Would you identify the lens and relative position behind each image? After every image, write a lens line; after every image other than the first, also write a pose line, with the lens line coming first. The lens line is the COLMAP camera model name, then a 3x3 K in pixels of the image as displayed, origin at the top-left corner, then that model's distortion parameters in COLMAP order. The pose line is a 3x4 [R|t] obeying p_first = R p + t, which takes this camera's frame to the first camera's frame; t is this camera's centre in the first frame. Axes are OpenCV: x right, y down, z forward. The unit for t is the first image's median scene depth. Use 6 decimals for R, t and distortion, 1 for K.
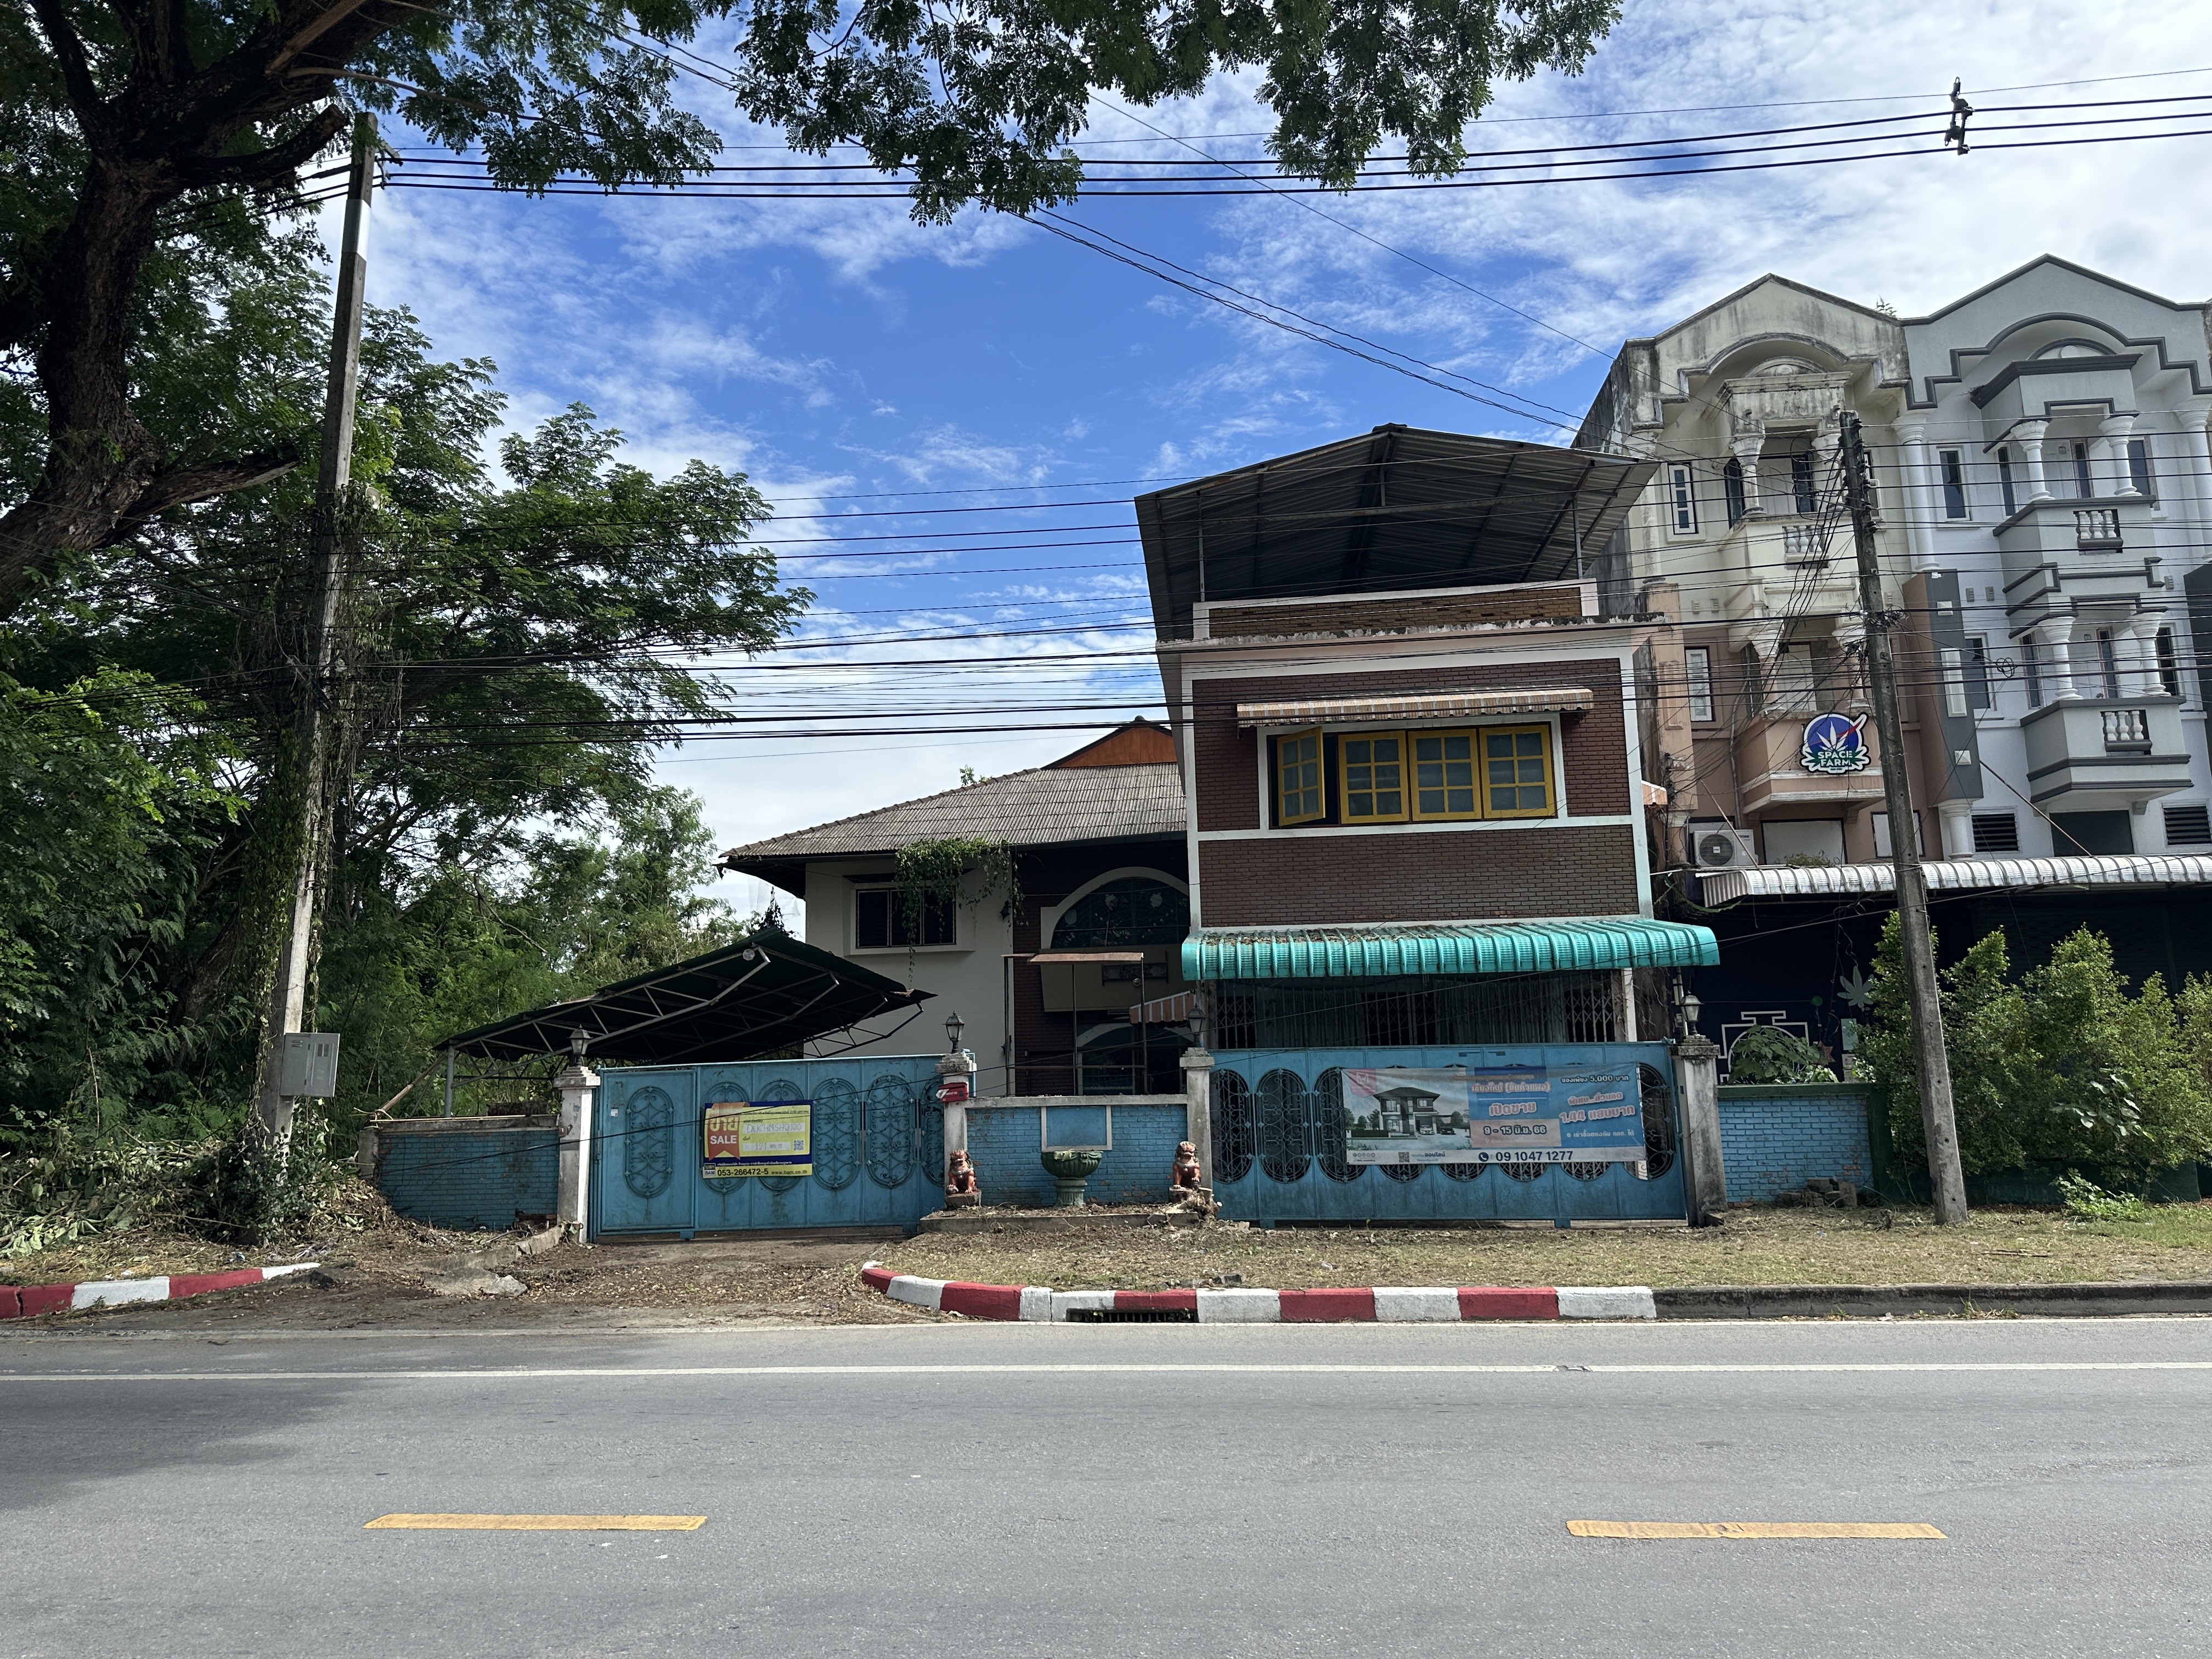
lens RADIAL K [[1535.4, 0, 1106.0], [0, 1535.4, 829.5], [0, 0, 1]] dist [0.070110, -0.119106]
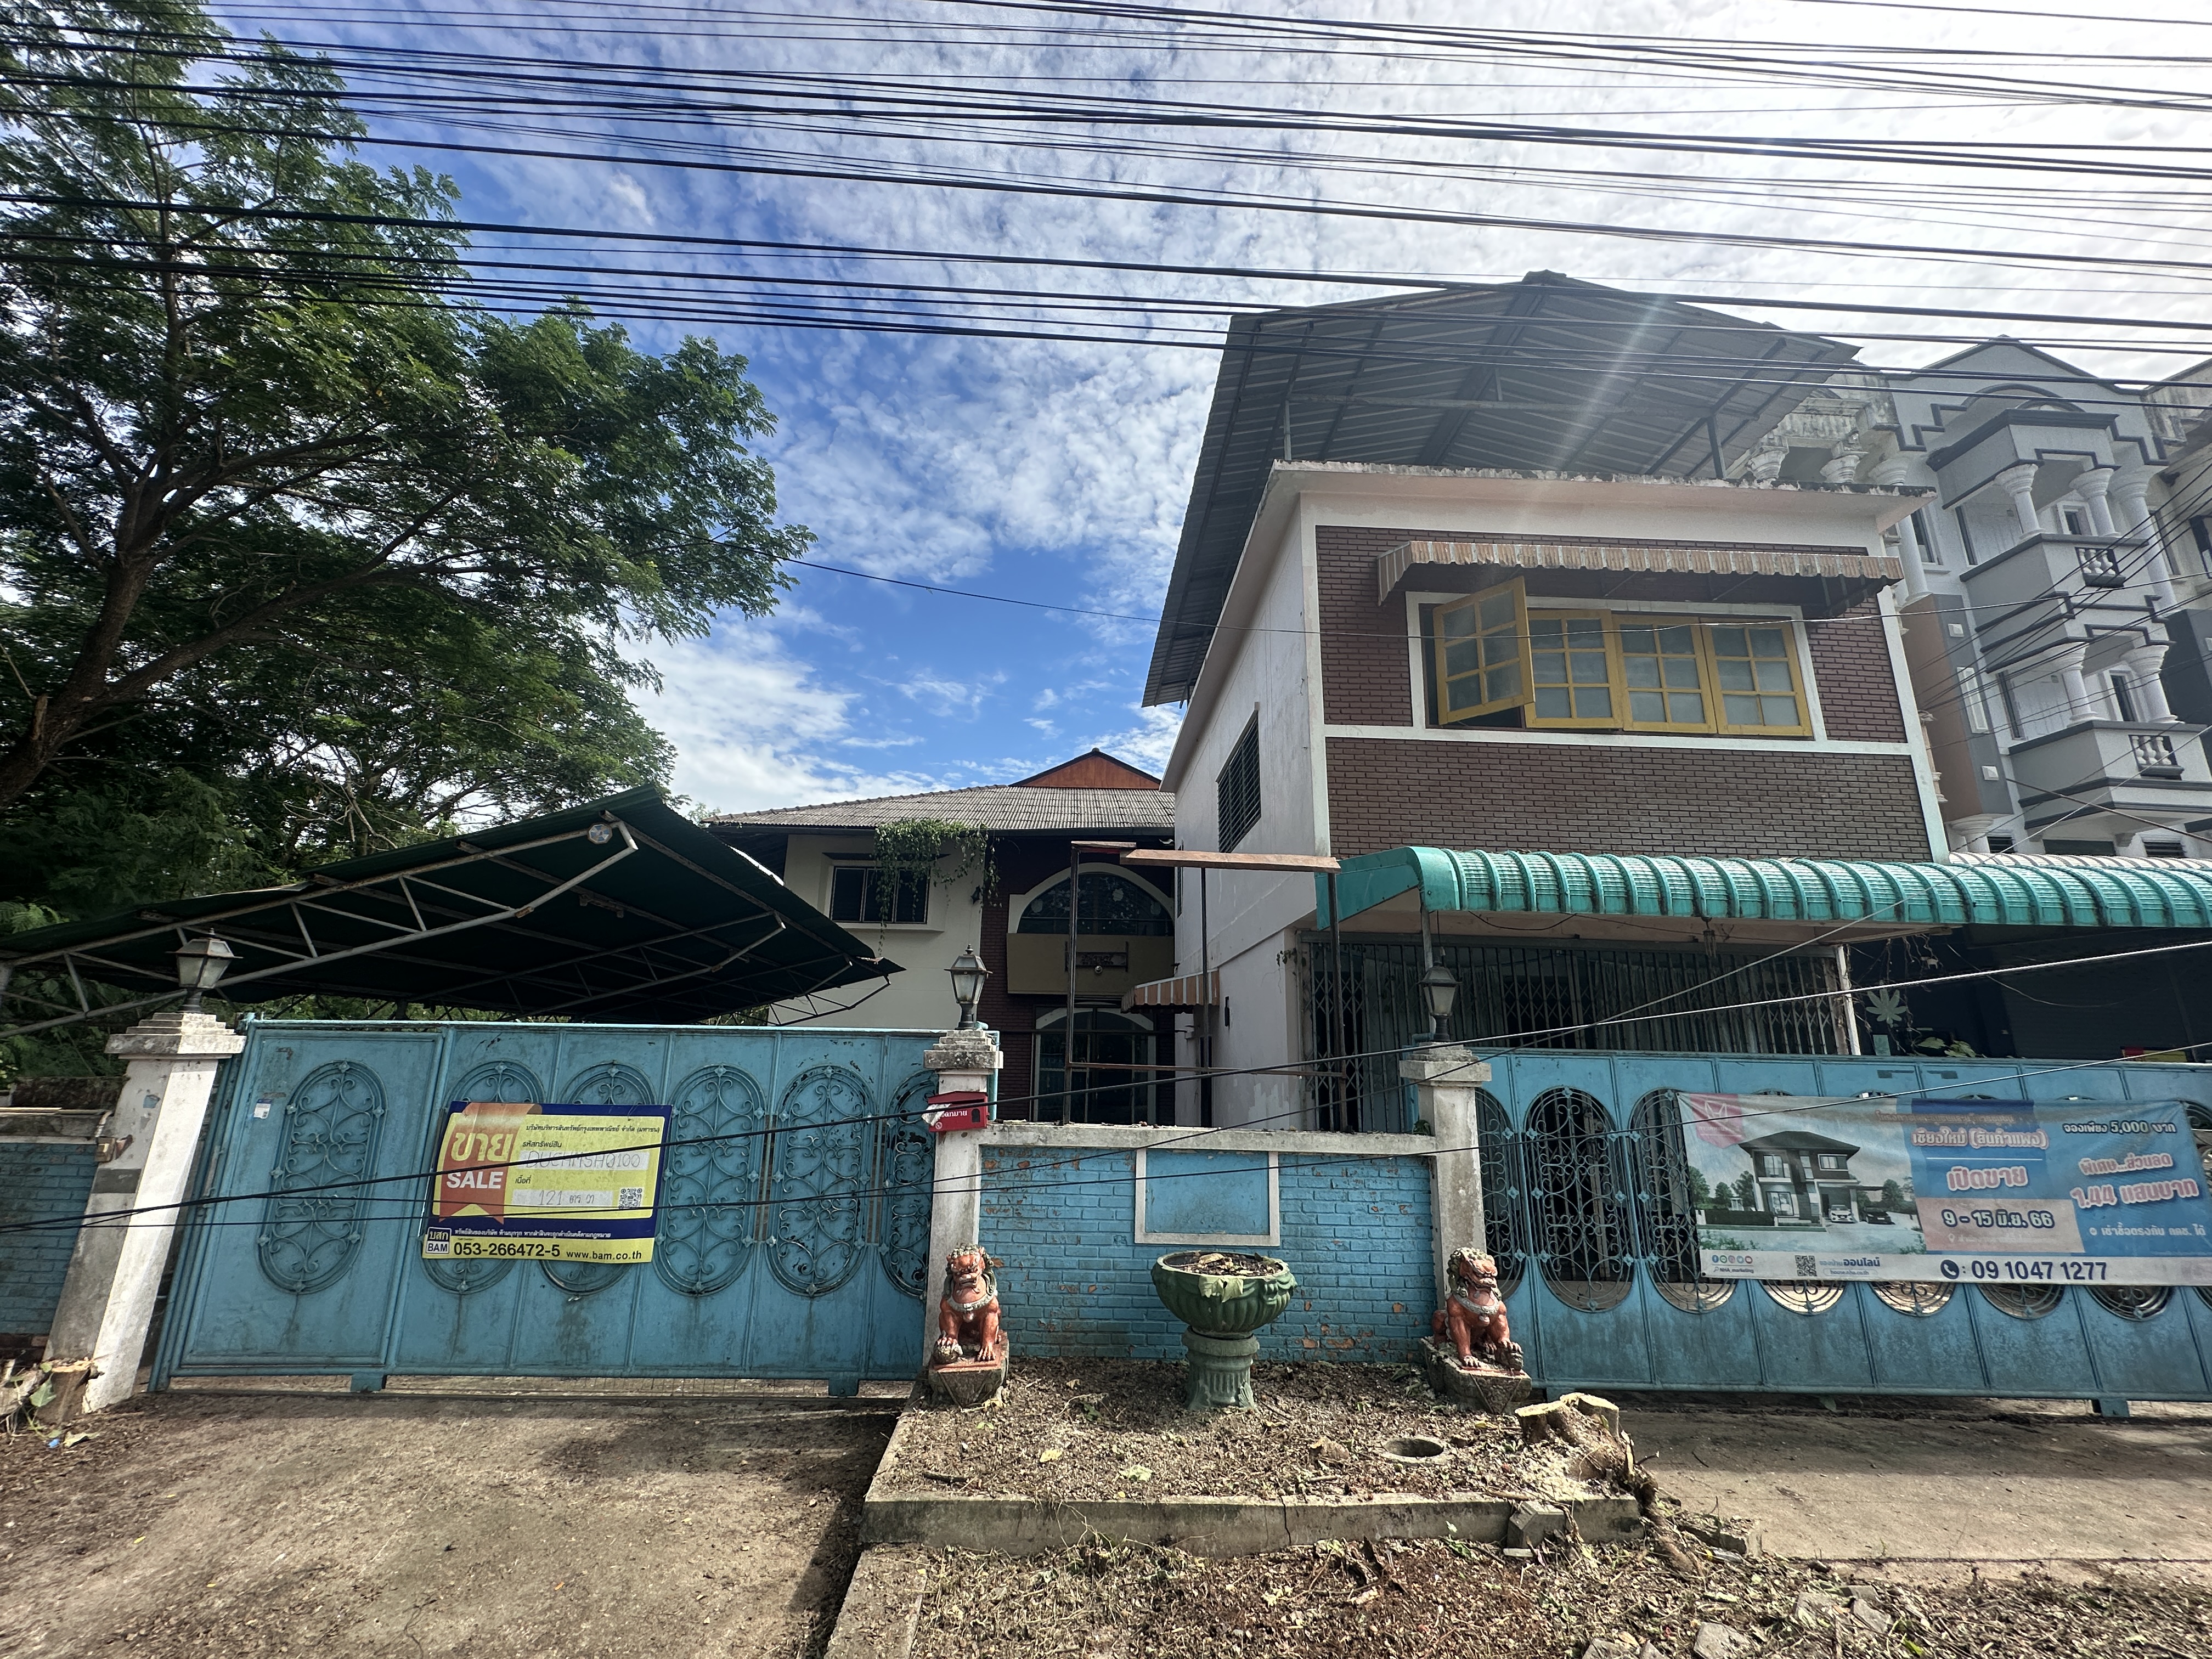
lens RADIAL K [[901.6, 0, 1109.9], [0, 901.6, 831.7], [0, 0, 1]] dist [-0.014924, 0.000558]
pose [[0.990876, 0.075004, 0.111974, -0.082744], [-0.065912, 0.994384, -0.082806, 0.095426], [-0.117556, 0.074670, 0.990255, 0.650304]]
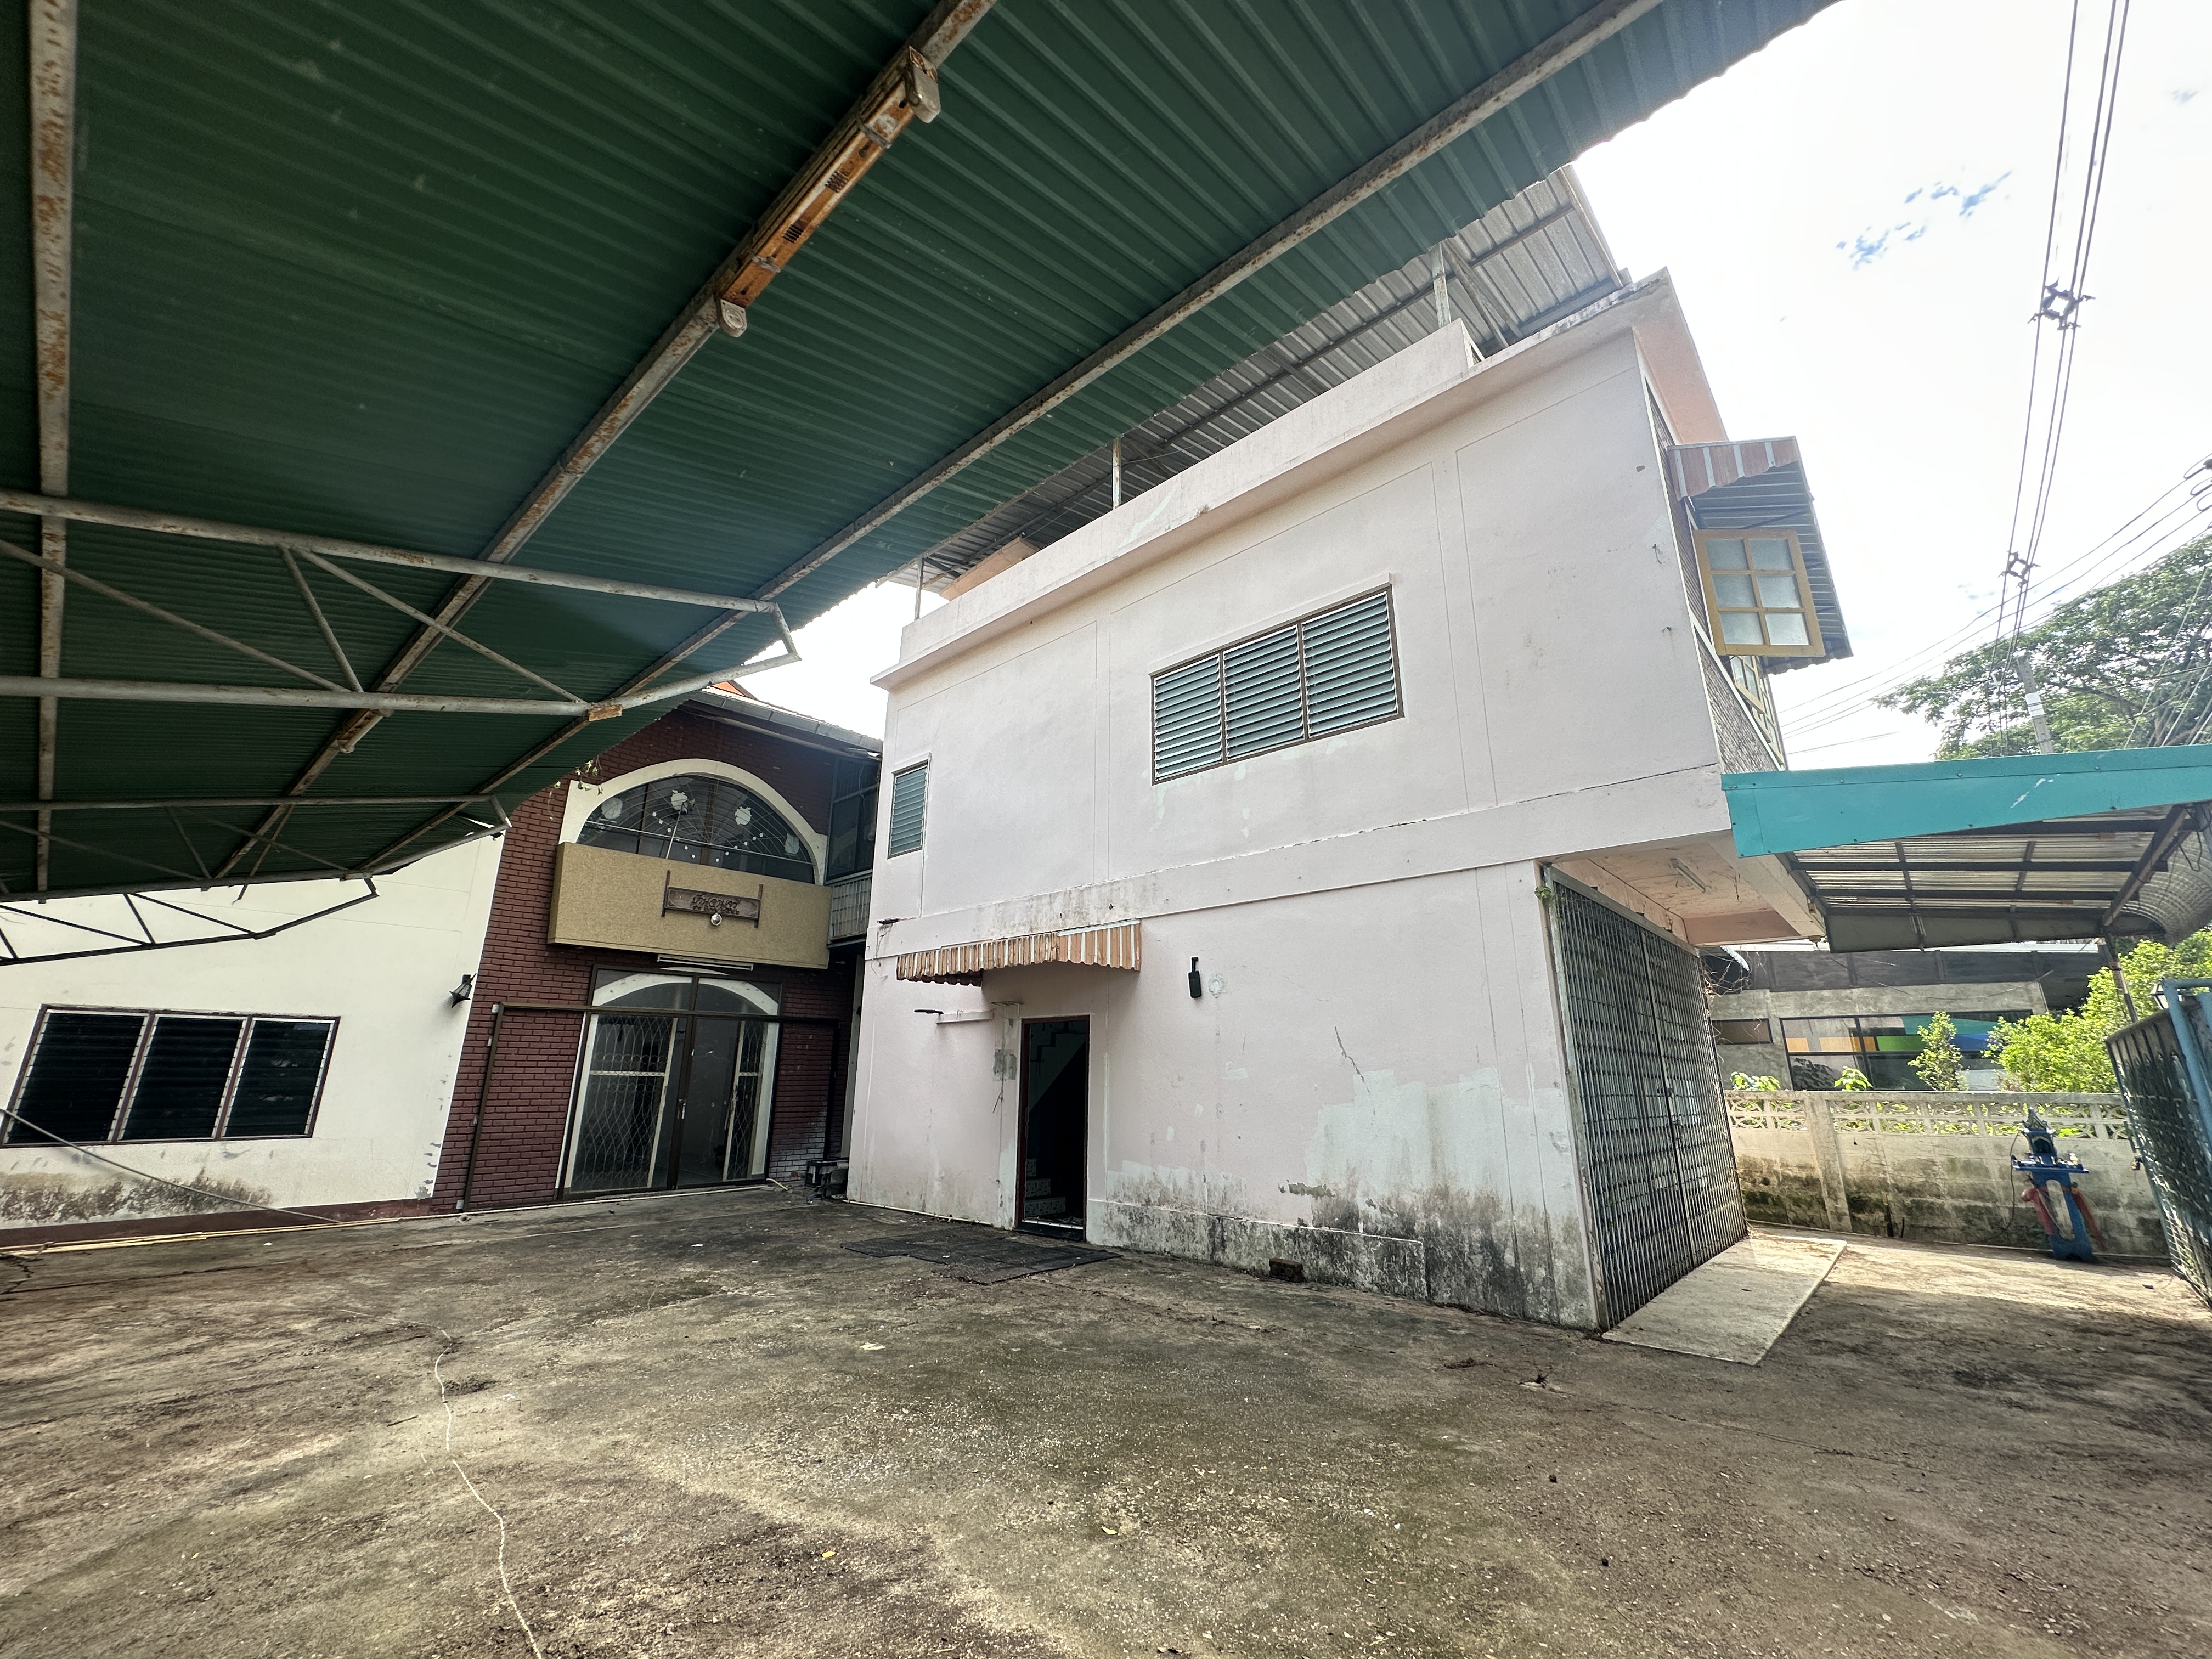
lens RADIAL K [[901.6, 0, 1109.9], [0, 901.6, 831.7], [0, 0, 1]] dist [-0.014924, 0.000558]
pose [[0.603129, 0.243952, 0.759423, -0.328821], [-0.147168, 0.969771, -0.194643, 0.194902], [-0.783950, 0.005633, 0.620799, 1.037523]]
